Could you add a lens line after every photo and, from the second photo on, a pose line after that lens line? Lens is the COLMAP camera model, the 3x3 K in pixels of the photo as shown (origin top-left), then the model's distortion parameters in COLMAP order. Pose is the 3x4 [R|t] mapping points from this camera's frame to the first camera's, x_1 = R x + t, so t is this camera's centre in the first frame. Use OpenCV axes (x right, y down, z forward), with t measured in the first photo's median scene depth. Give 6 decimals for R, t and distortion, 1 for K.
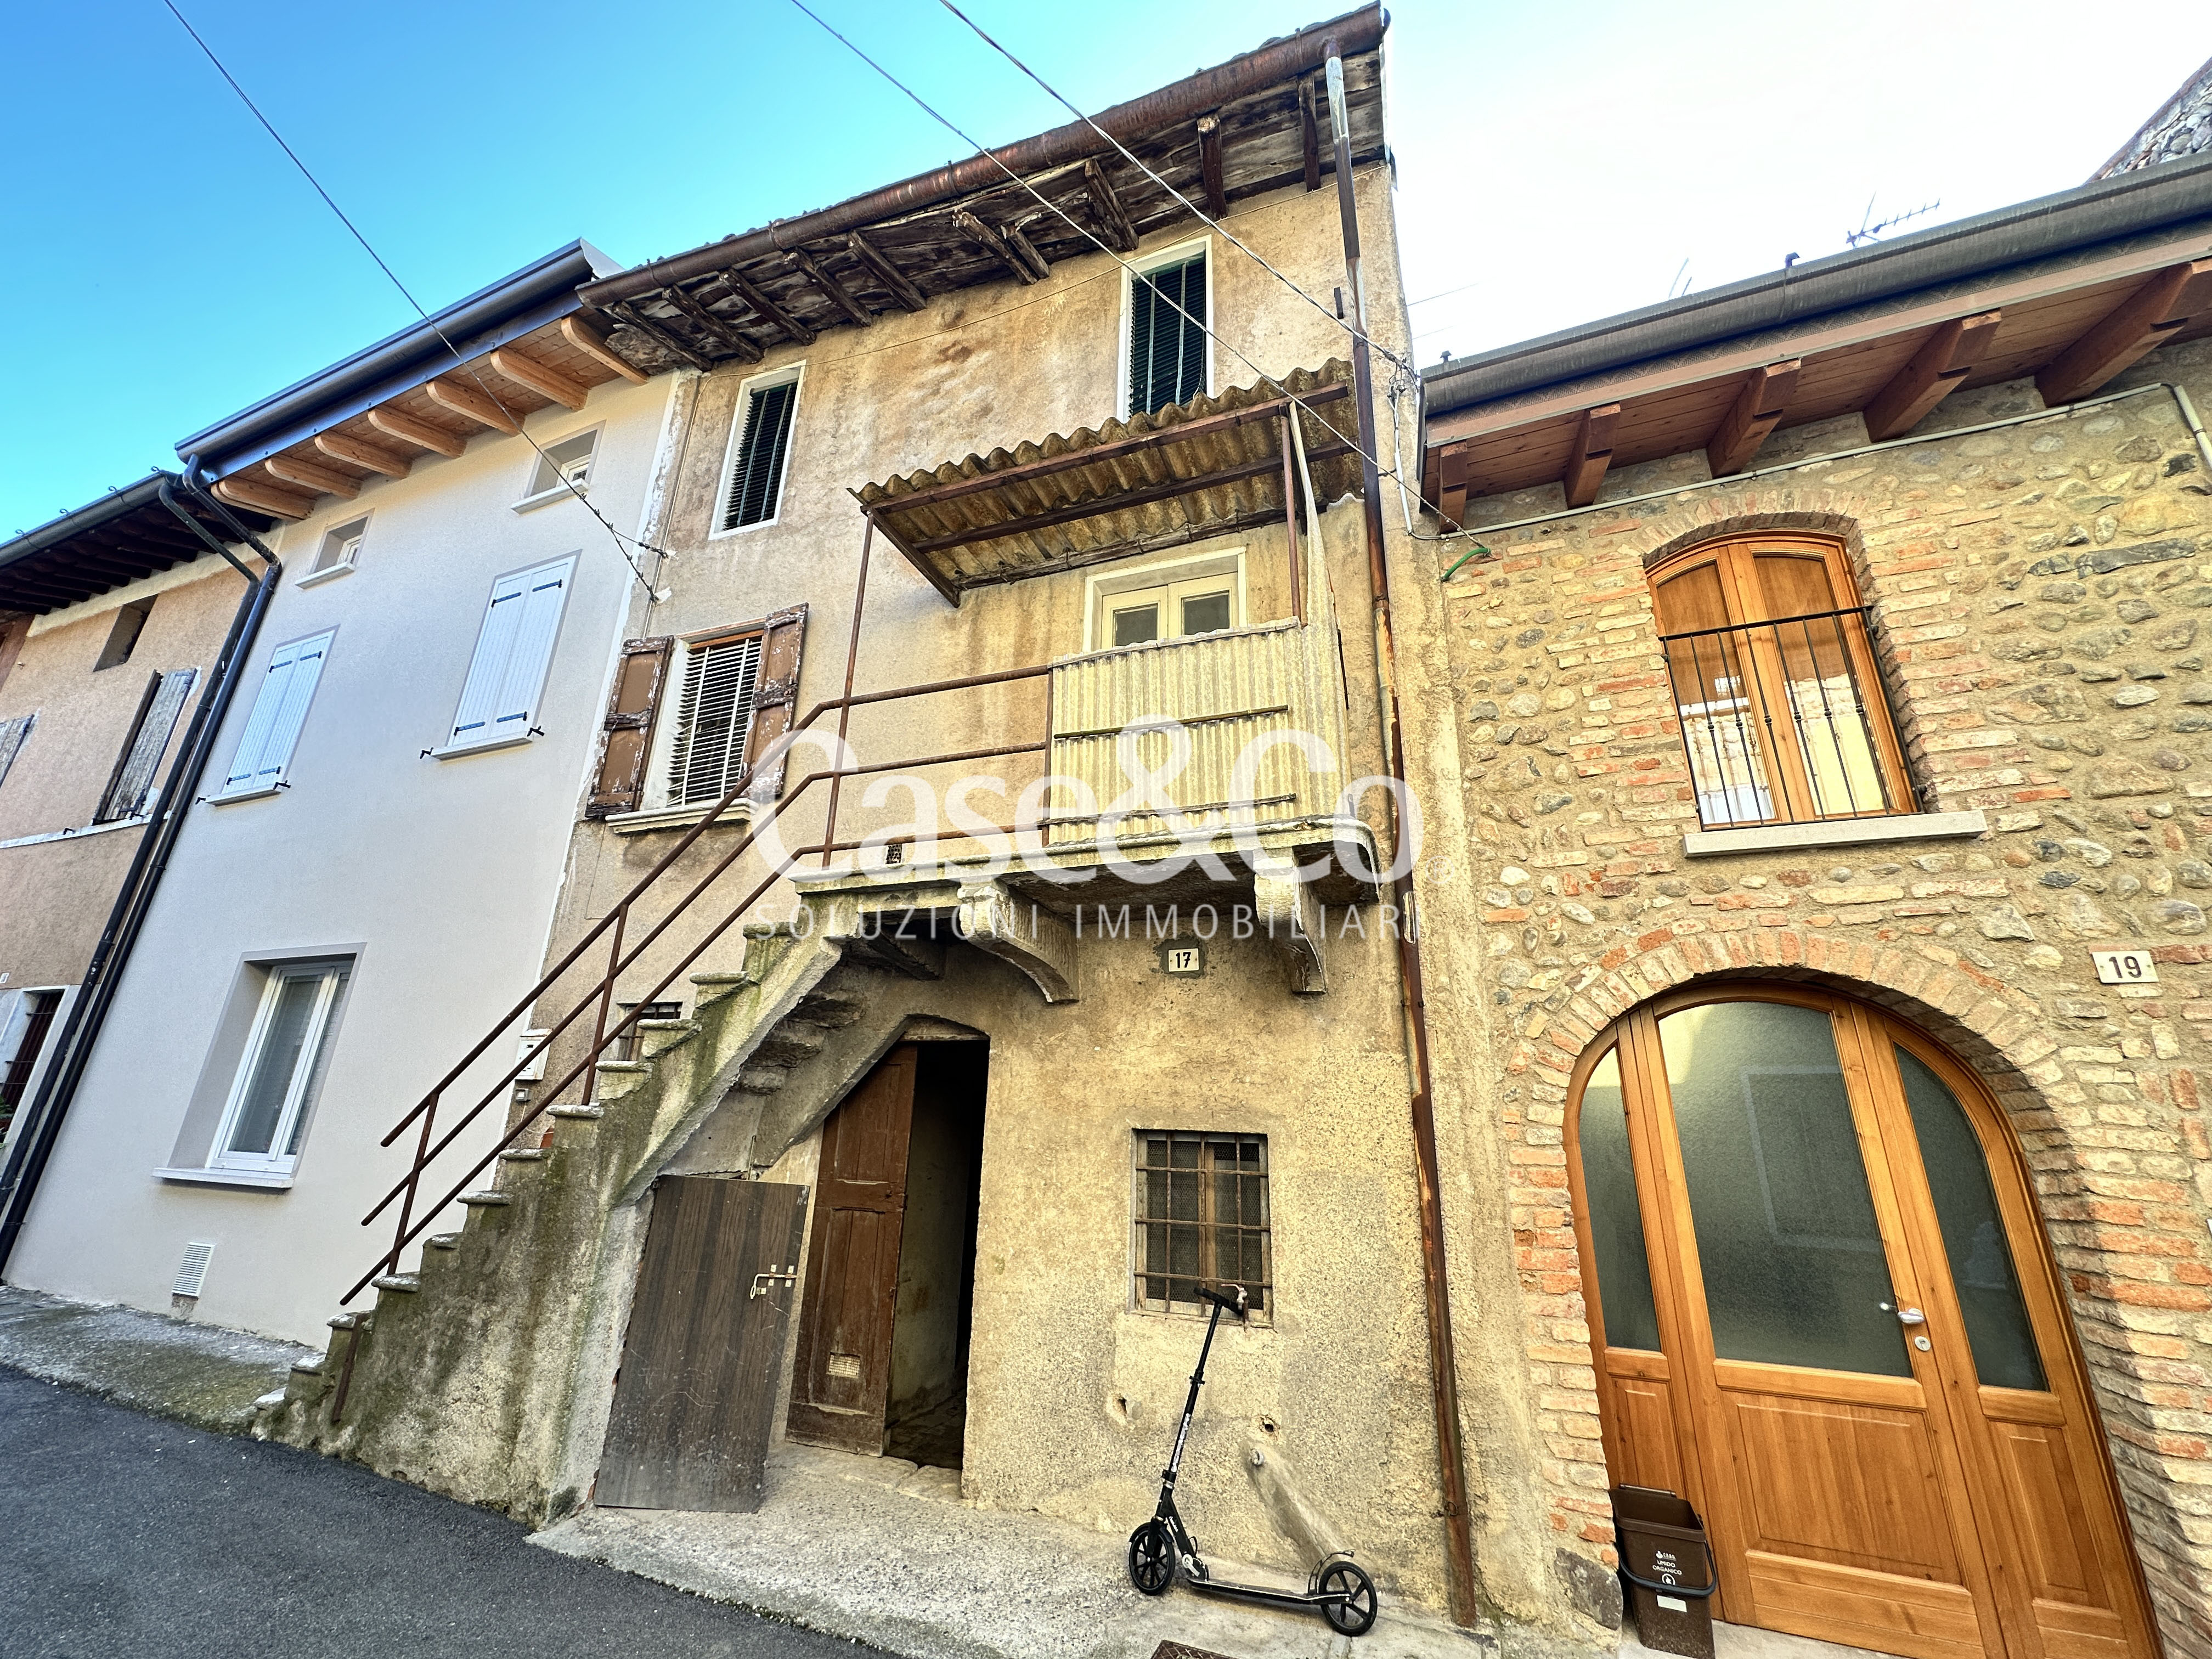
lens RADIAL K [[883.3, 0, 1104.0], [0, 883.3, 830.0], [0, 0, 1]] dist [-0.003402, 0.000821]
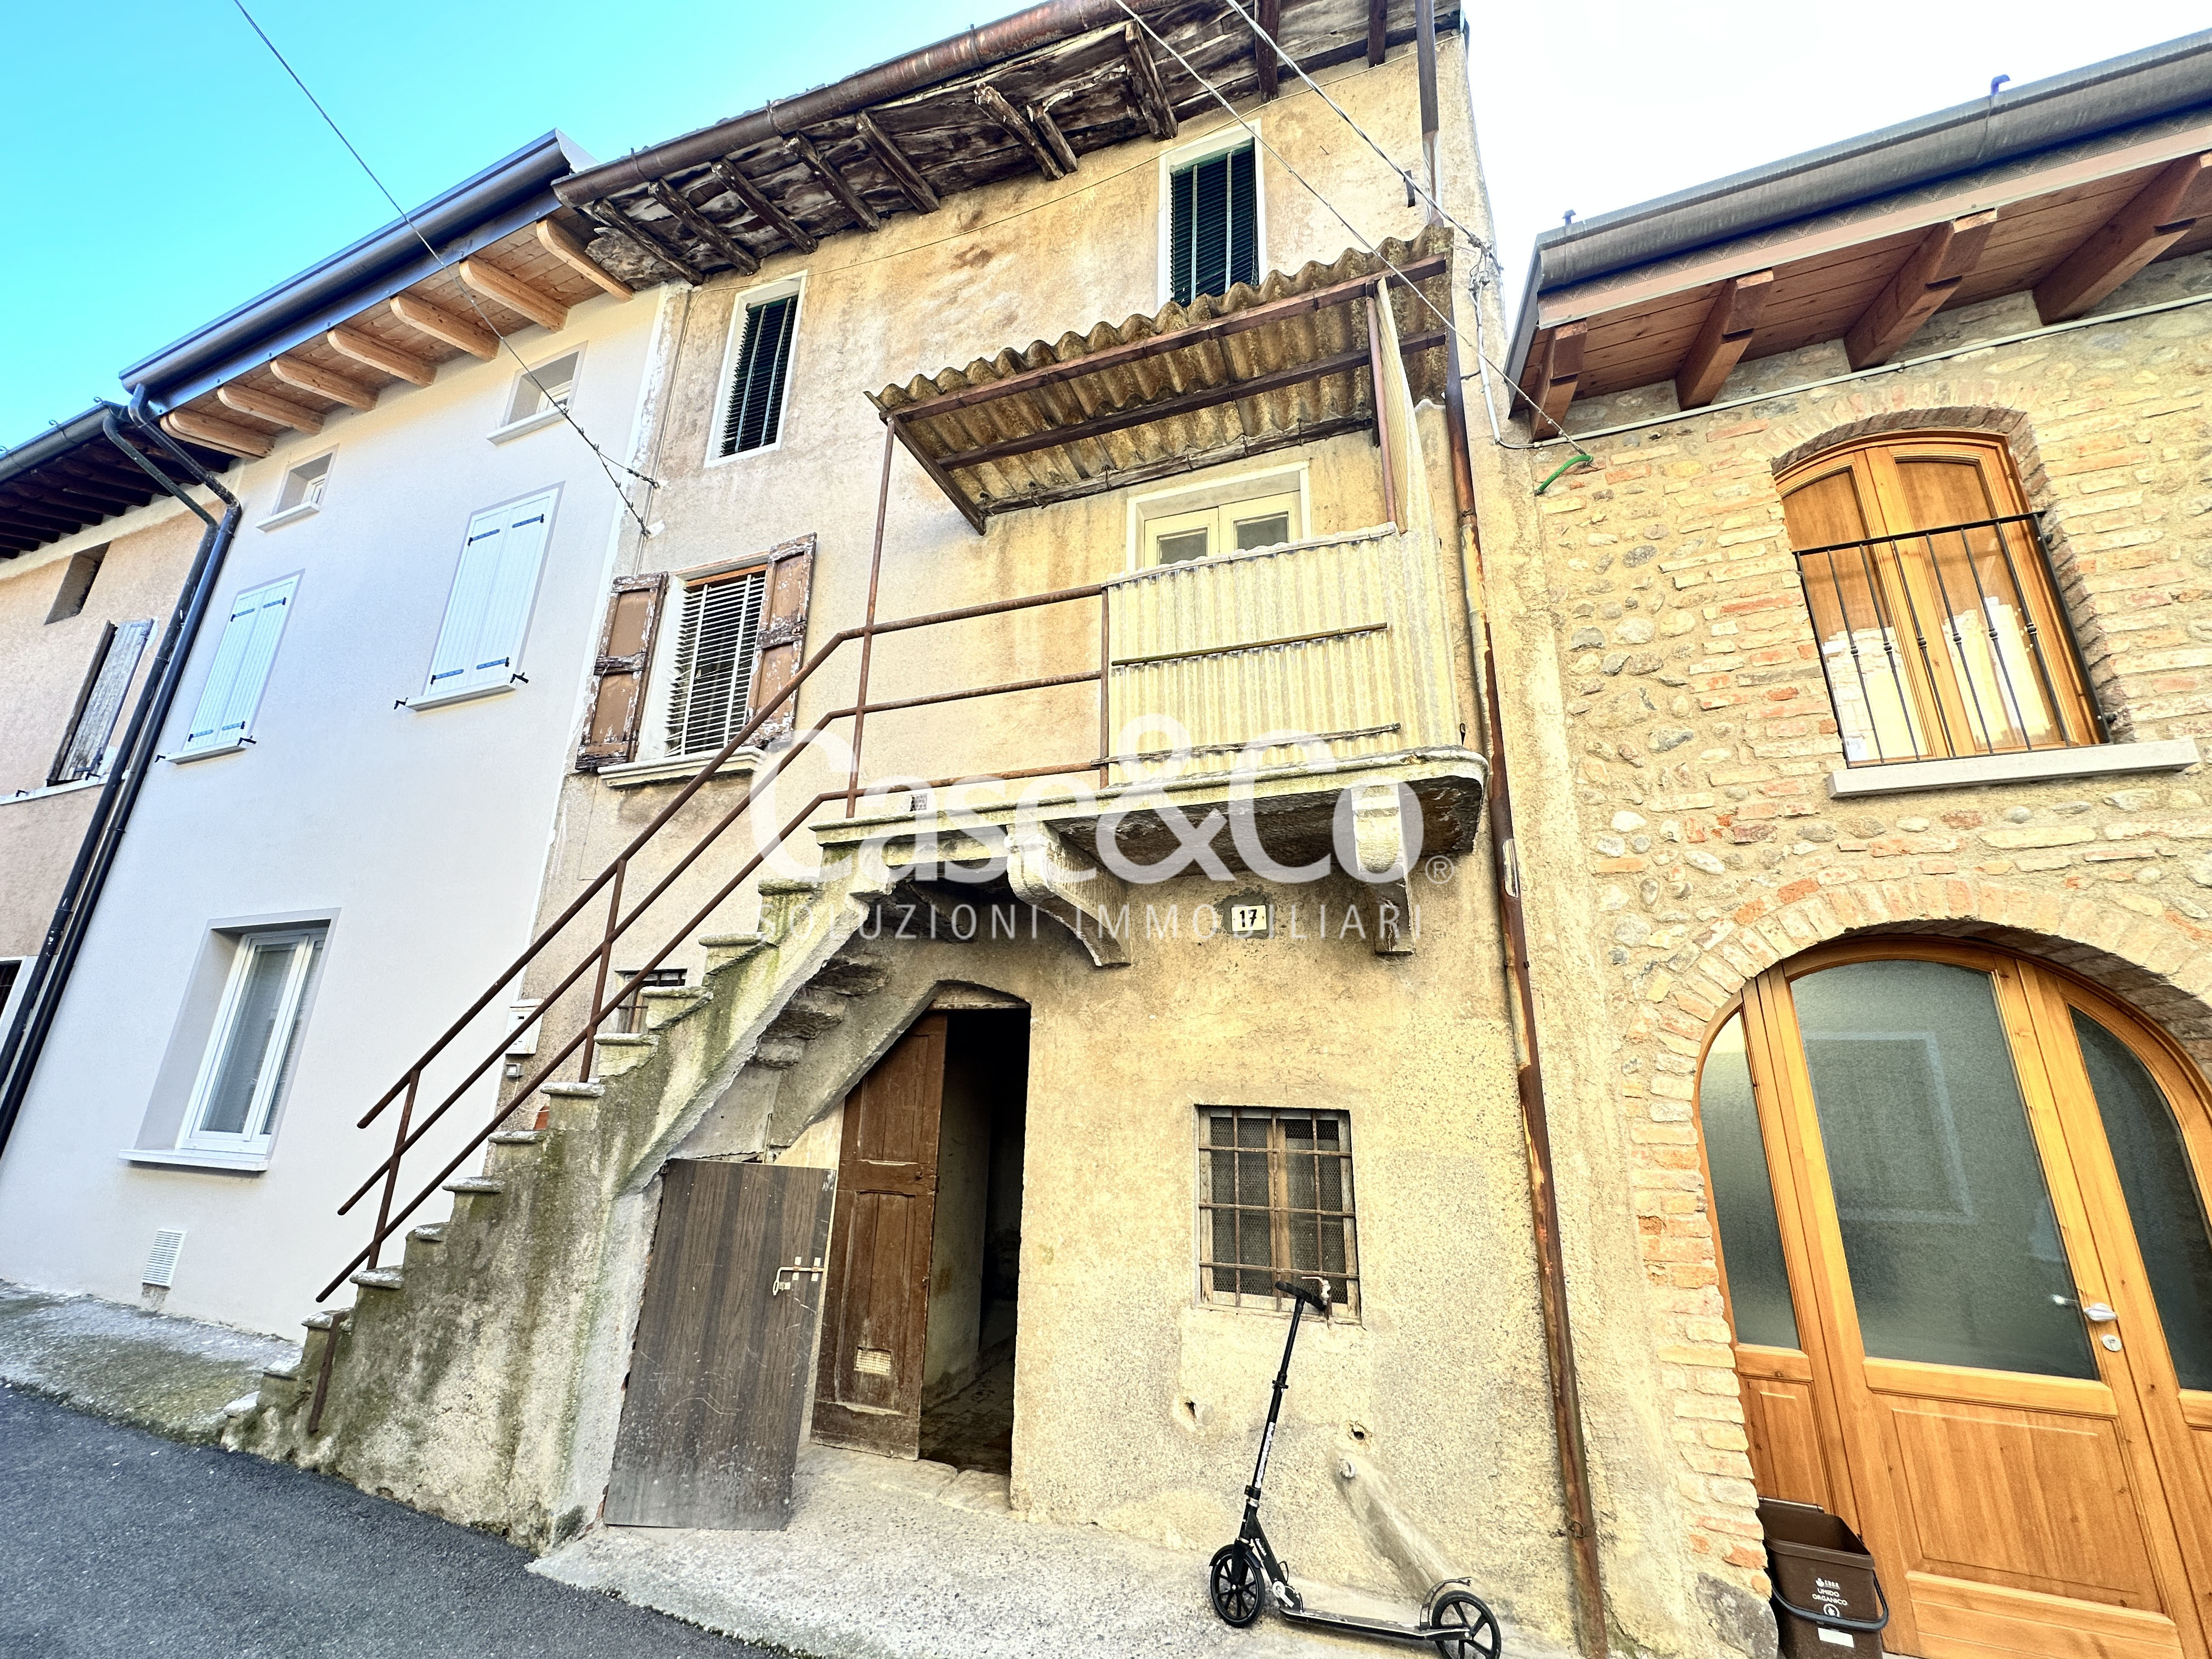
lens RADIAL K [[883.3, 0, 1104.6], [0, 883.3, 829.8], [0, 0, 1]] dist [-0.003402, 0.000821]
pose [[0.999954, -0.003404, 0.008965, -0.069007], [0.003106, 0.999452, 0.032950, 0.028993], [-0.009072, -0.032920, 0.999417, 0.113136]]
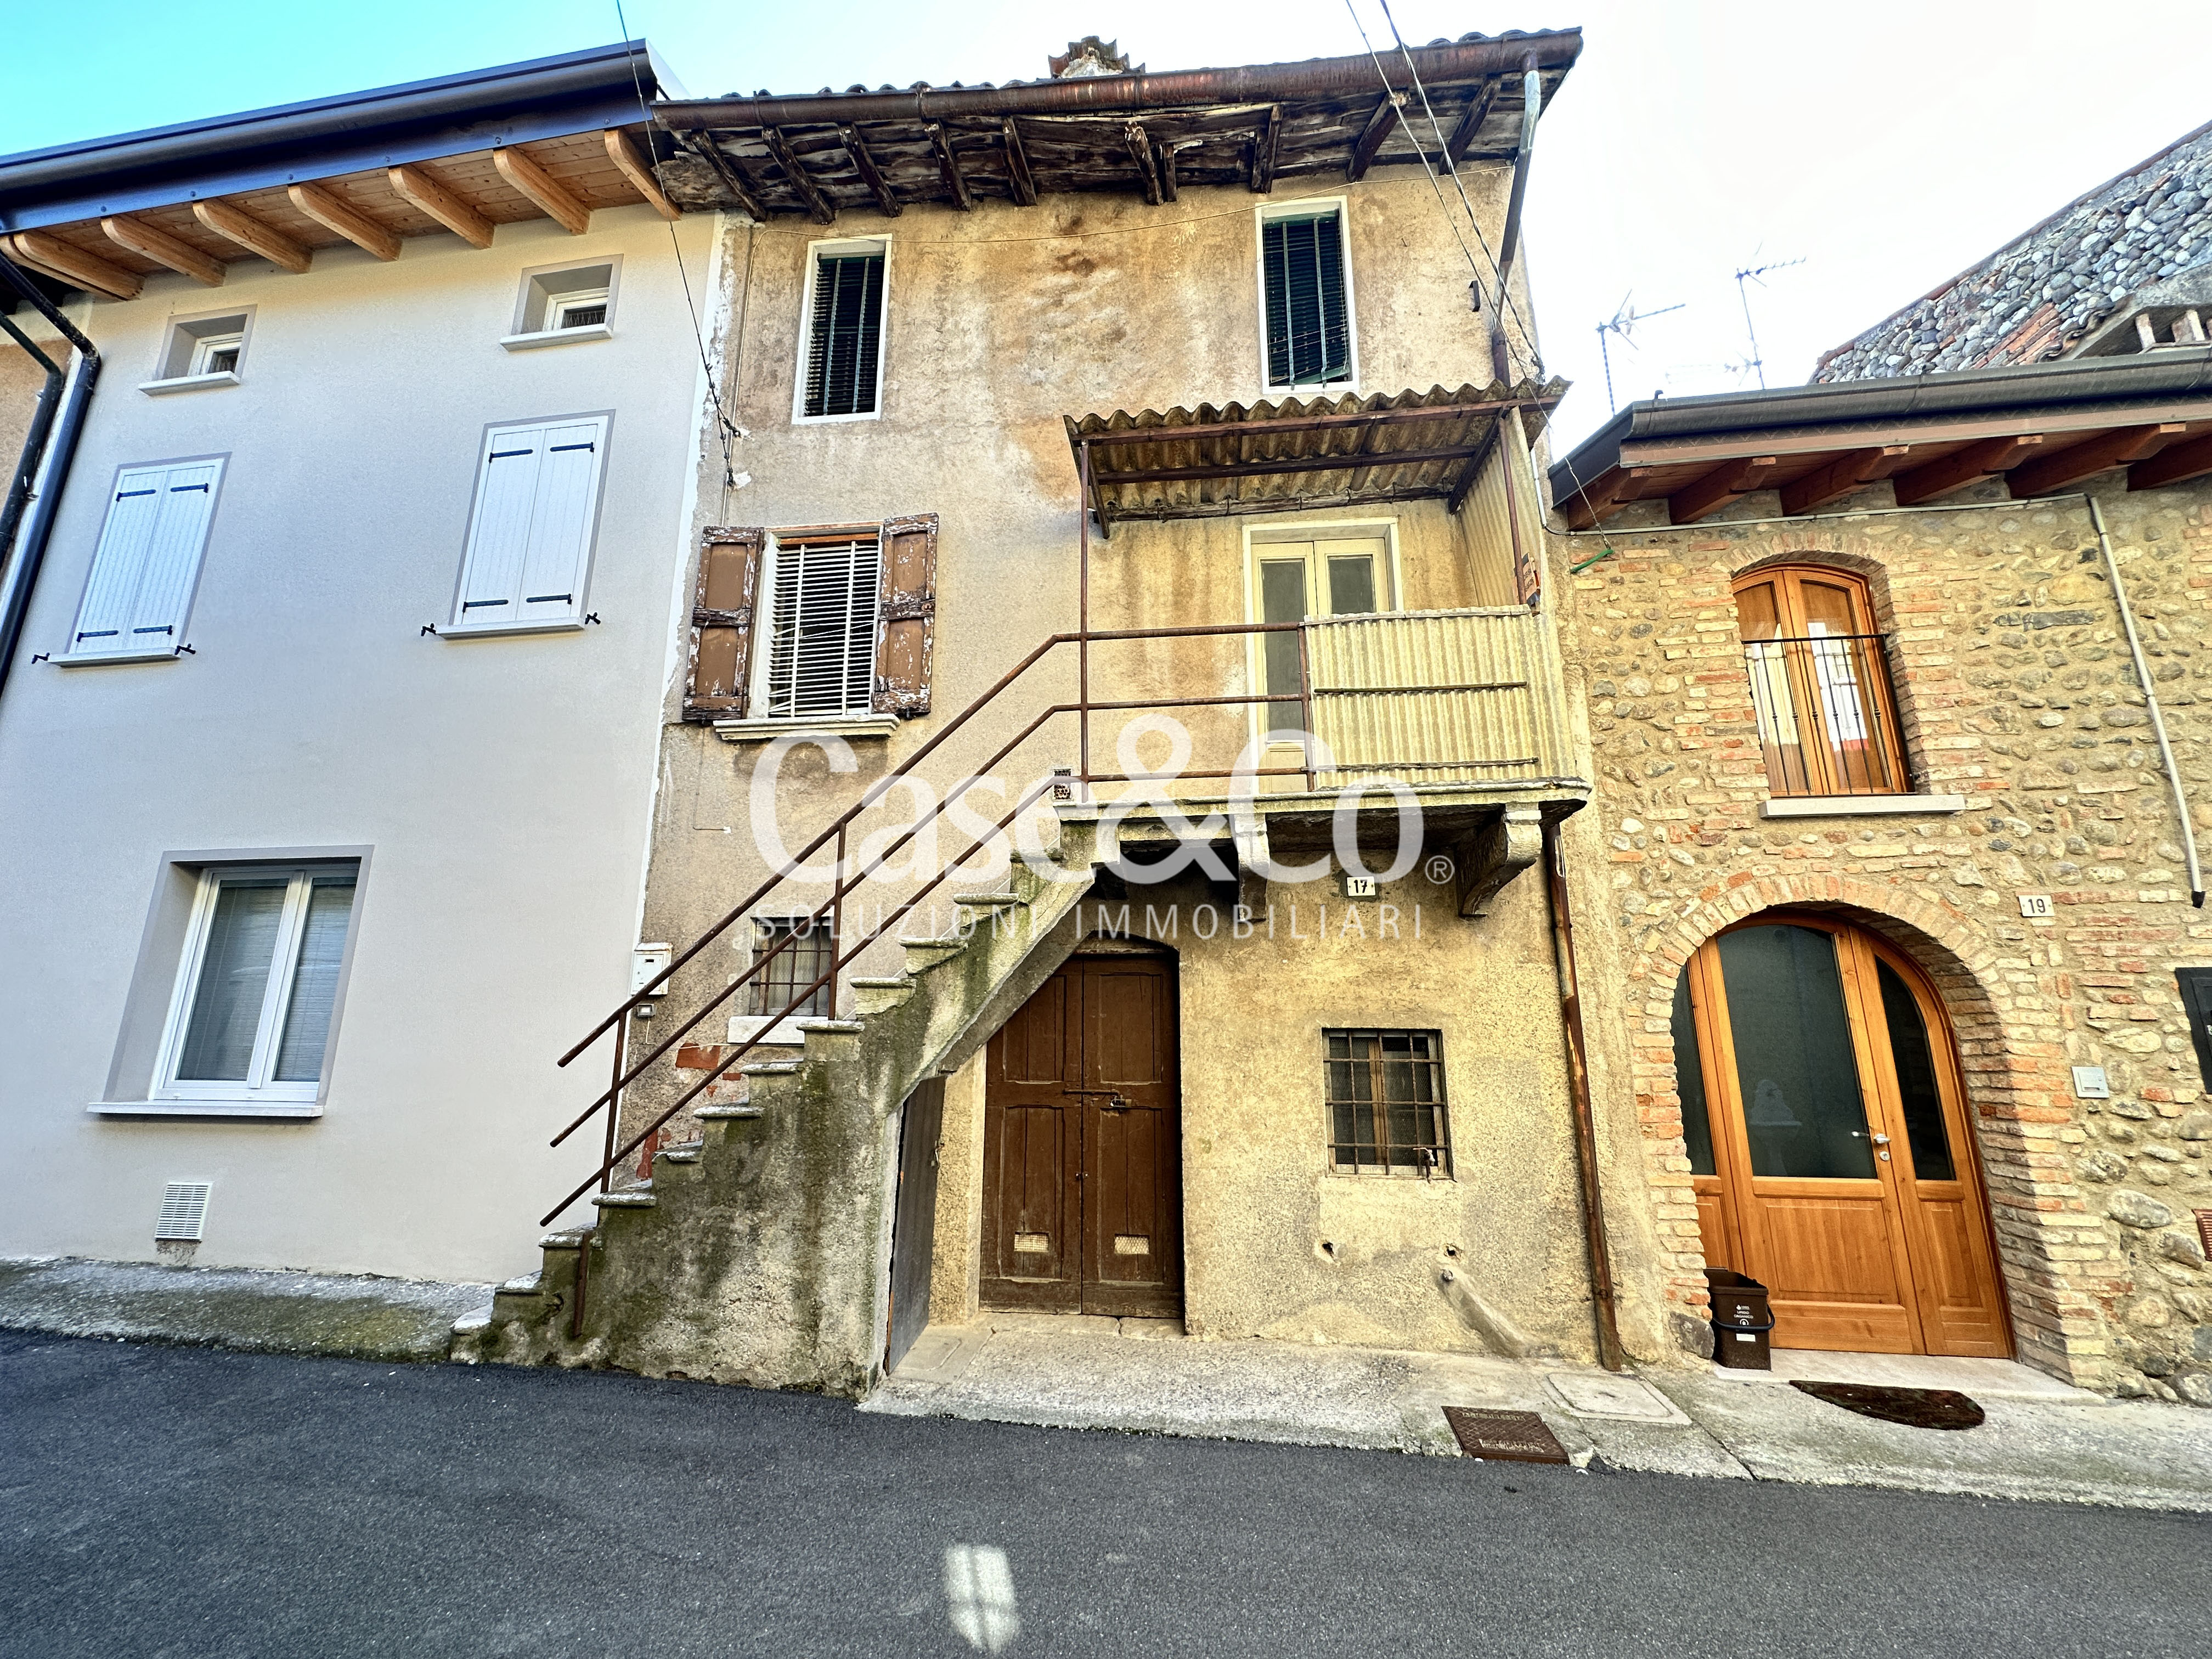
lens RADIAL K [[883.3, 0, 1104.7], [0, 883.3, 829.8], [0, 0, 1]] dist [-0.003402, 0.000821]
pose [[0.969594, 0.027815, 0.243134, -0.558866], [-0.054630, 0.993049, 0.104252, -0.031728], [-0.238545, -0.114364, 0.964374, -0.036426]]
